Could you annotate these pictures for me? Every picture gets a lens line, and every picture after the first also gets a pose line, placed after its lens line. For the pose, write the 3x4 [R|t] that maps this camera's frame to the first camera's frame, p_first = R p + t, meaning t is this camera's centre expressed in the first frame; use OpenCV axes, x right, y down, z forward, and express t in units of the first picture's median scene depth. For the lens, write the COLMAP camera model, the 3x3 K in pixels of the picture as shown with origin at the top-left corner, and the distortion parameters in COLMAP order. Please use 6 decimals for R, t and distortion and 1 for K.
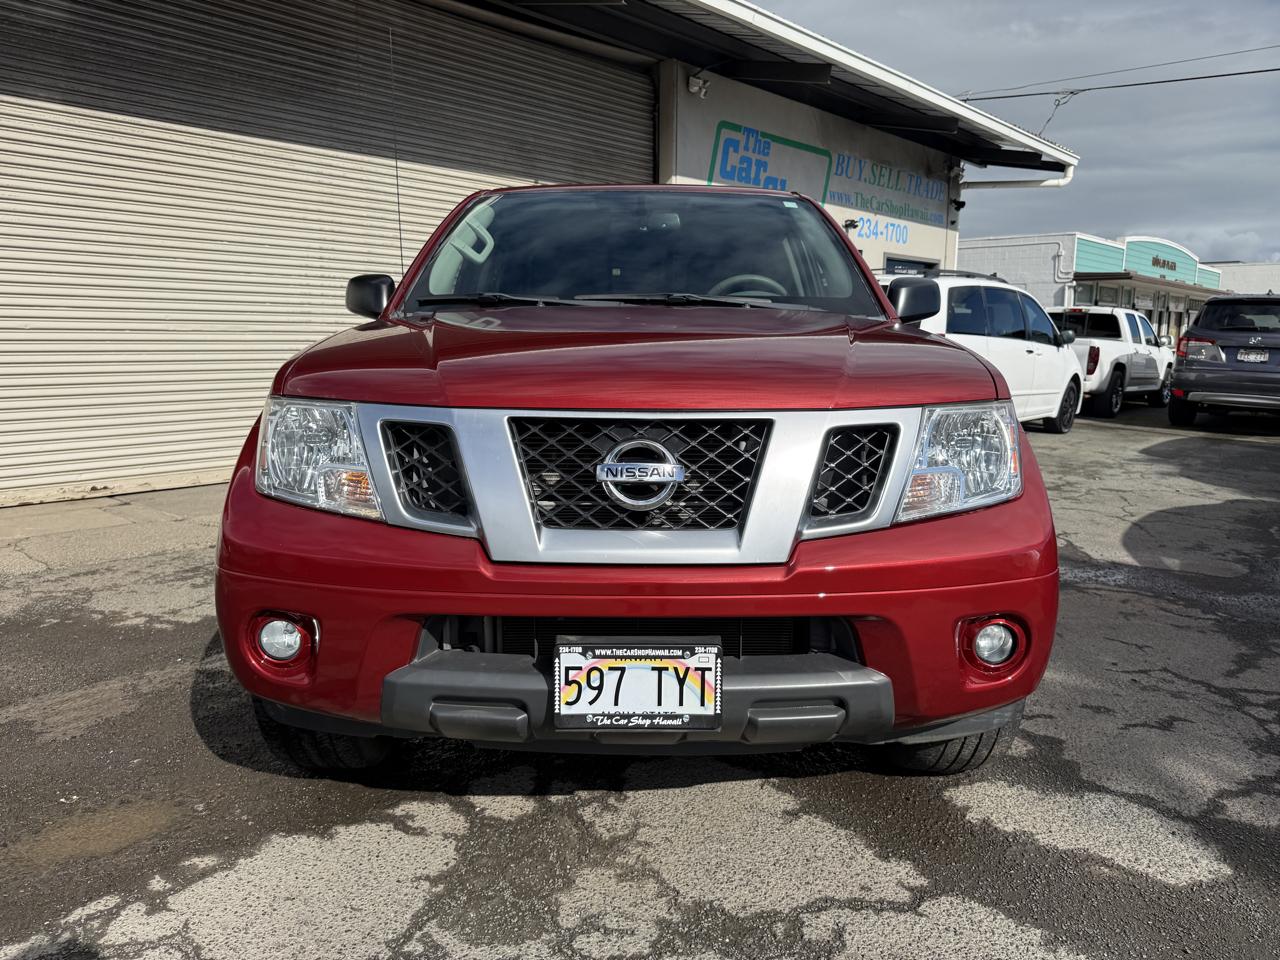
lens RADIAL K [[905.2, 0, 643.1], [0, 905.2, 480.3], [0, 0, 1]] dist [0.017107, -0.026589]
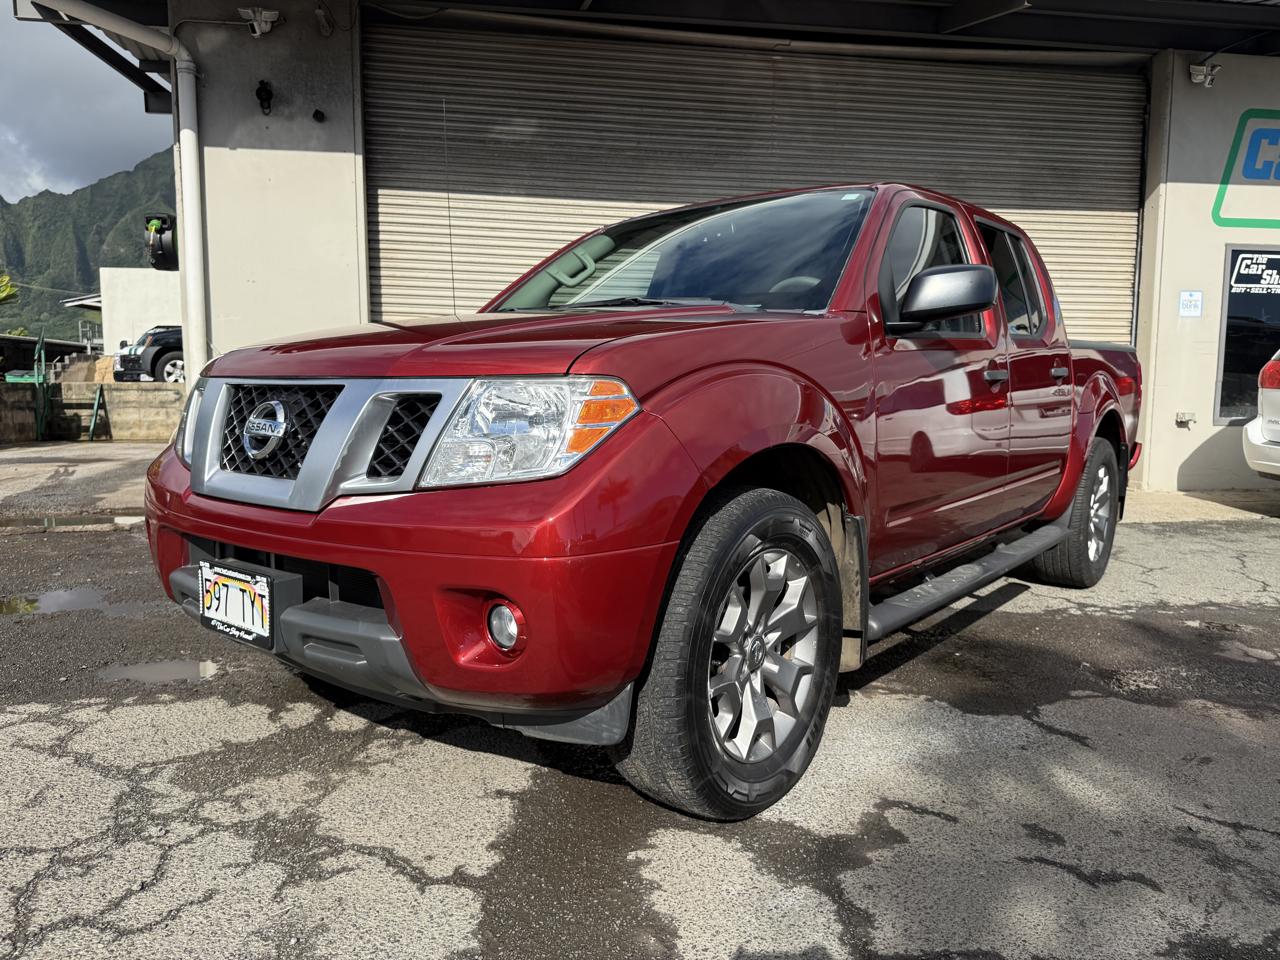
lens RADIAL K [[901.4, 0, 638.3], [0, 901.4, 485.6], [0, 0, 1]] dist [0.004535, -0.008244]
pose [[0.775361, 0.067212, -0.627931, 0.855293], [-0.100393, 0.994794, -0.017483, 0.026878], [0.623487, 0.076596, 0.778073, 0.276375]]
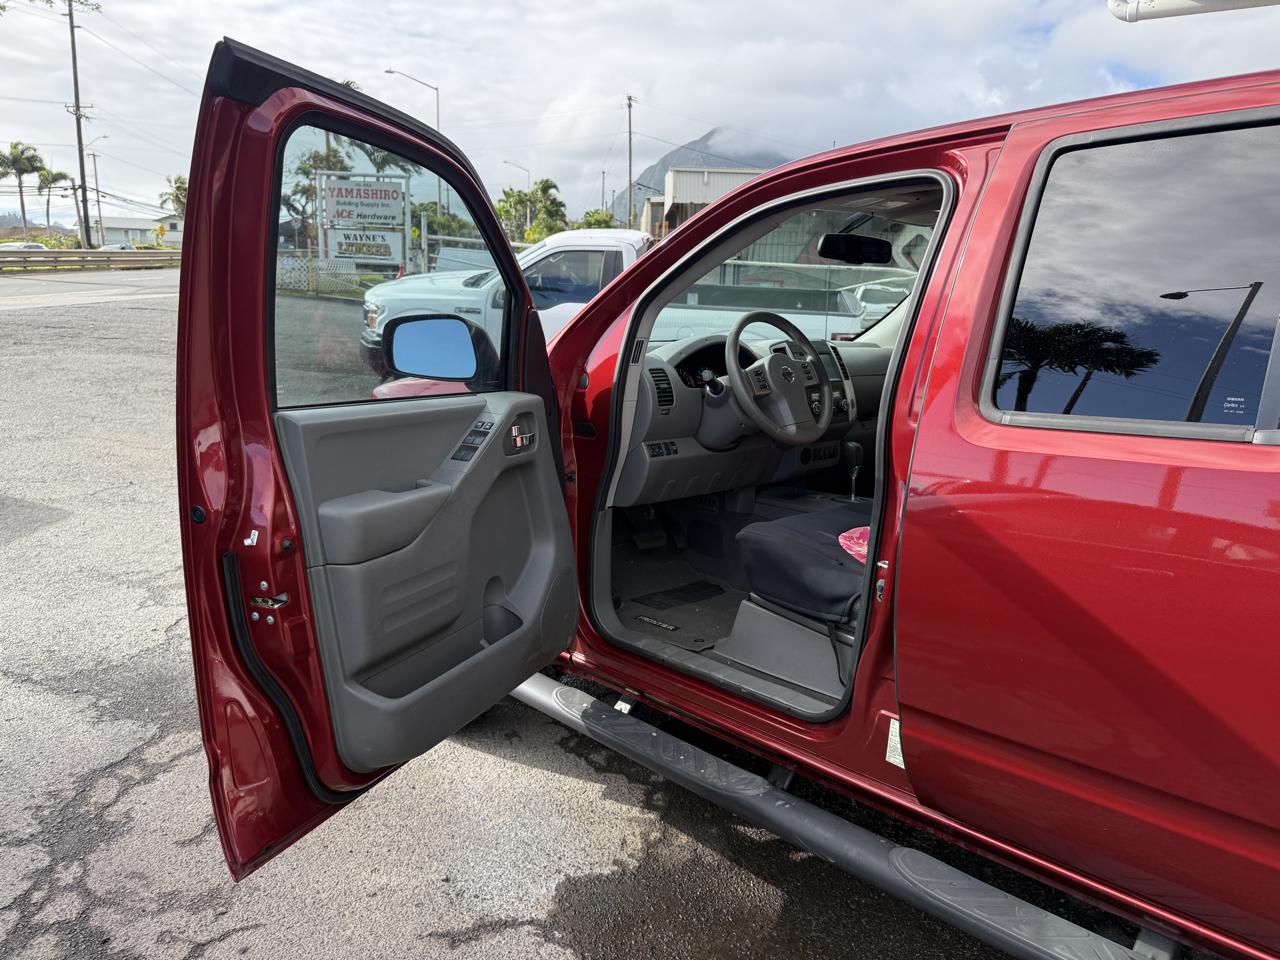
lens RADIAL K [[904.0, 0, 651.6], [0, 904.0, 479.6], [0, 0, 1]] dist [0.000709, -0.010246]
pose [[-0.719092, 0.103535, -0.687159, 1.005224], [-0.137246, 0.948202, 0.286490, -0.427665], [0.681228, 0.300322, -0.667634, 2.131600]]
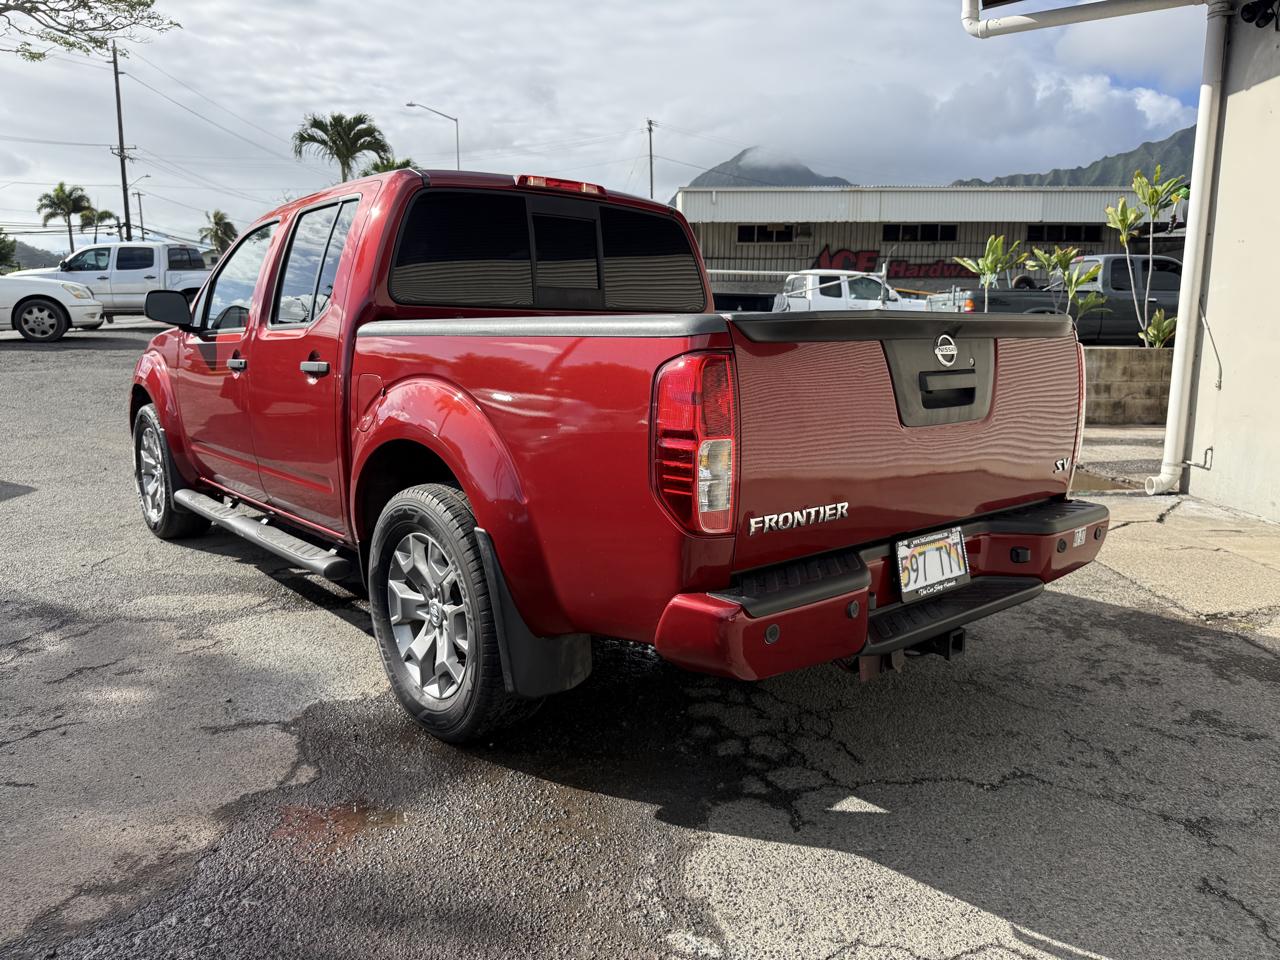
lens RADIAL K [[905.2, 0, 643.1], [0, 905.2, 480.3], [0, 0, 1]] dist [0.017107, -0.026589]
pose [[-0.752403, 0.099201, -0.651191, 0.917112], [-0.108174, 0.956565, 0.270707, -0.440727], [0.649761, 0.274123, -0.708991, 2.695256]]
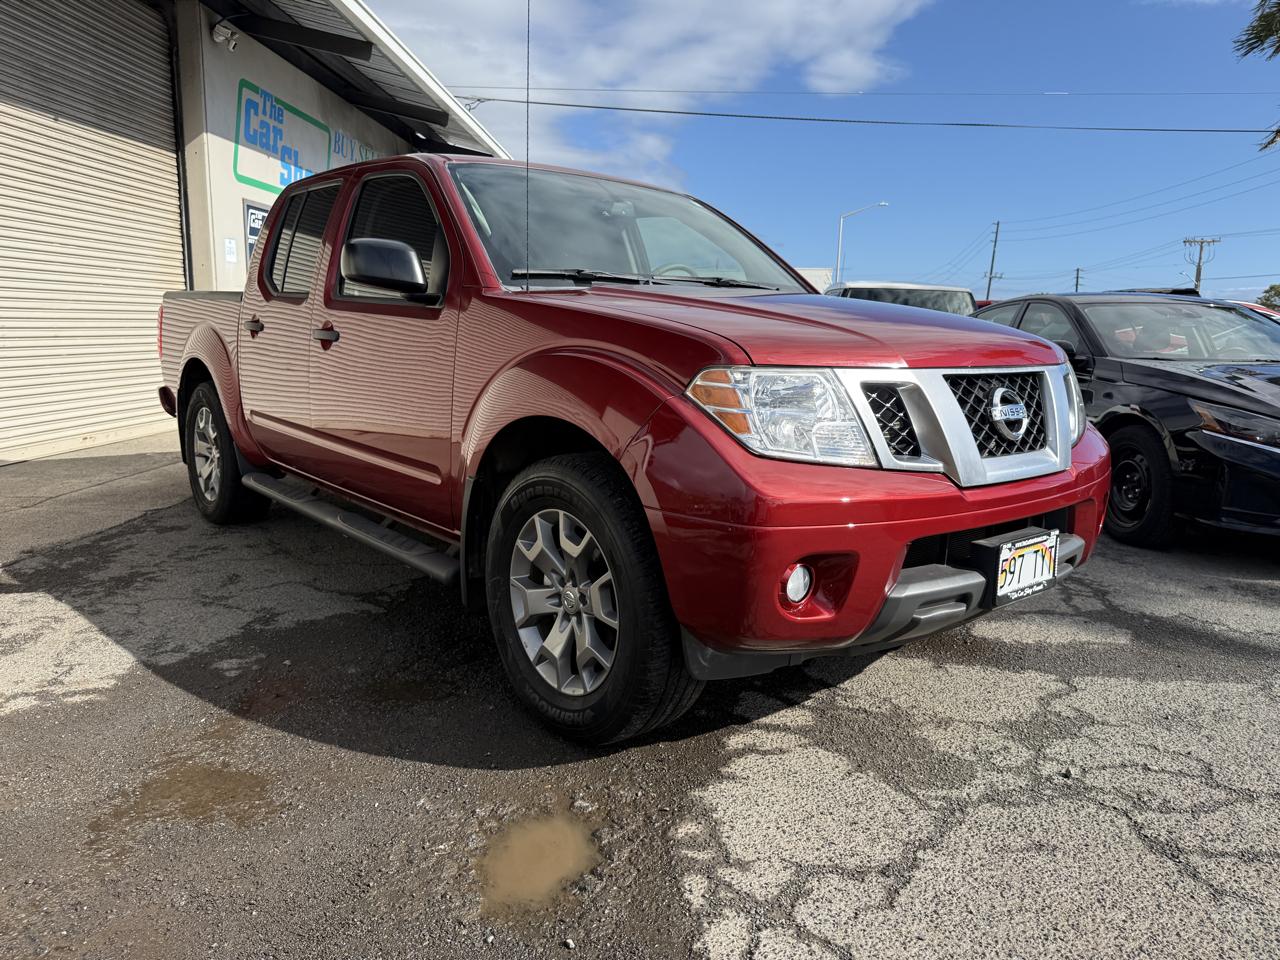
lens RADIAL K [[898.5, 0, 640.0], [0, 898.5, 480.0], [0, 0, 1]] dist [0.024981, -0.035832]
pose [[0.769815, -0.097480, 0.630779, -0.974134], [0.085585, 0.995109, 0.049334, -0.018718], [-0.632502, 0.016007, 0.774393, 0.216021]]
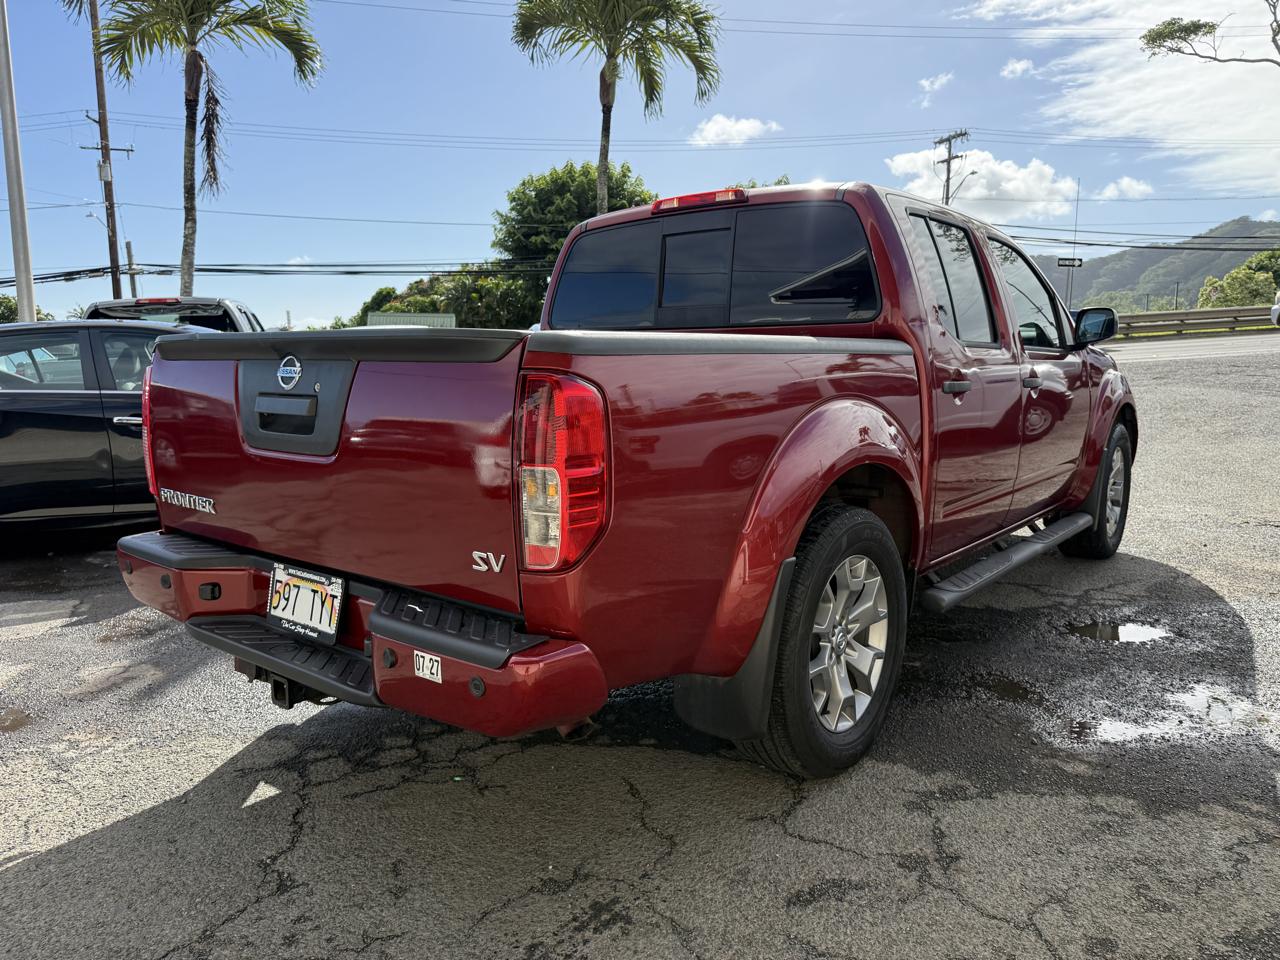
lens RADIAL K [[916.0, 0, 655.8], [0, 916.0, 475.0], [0, 0, 1]] dist [0.022457, -0.037652]
pose [[-0.788510, -0.084362, 0.609209, -0.899509], [0.094283, 0.962258, 0.255284, -0.450273], [-0.607752, 0.258732, -0.750796, 2.672908]]
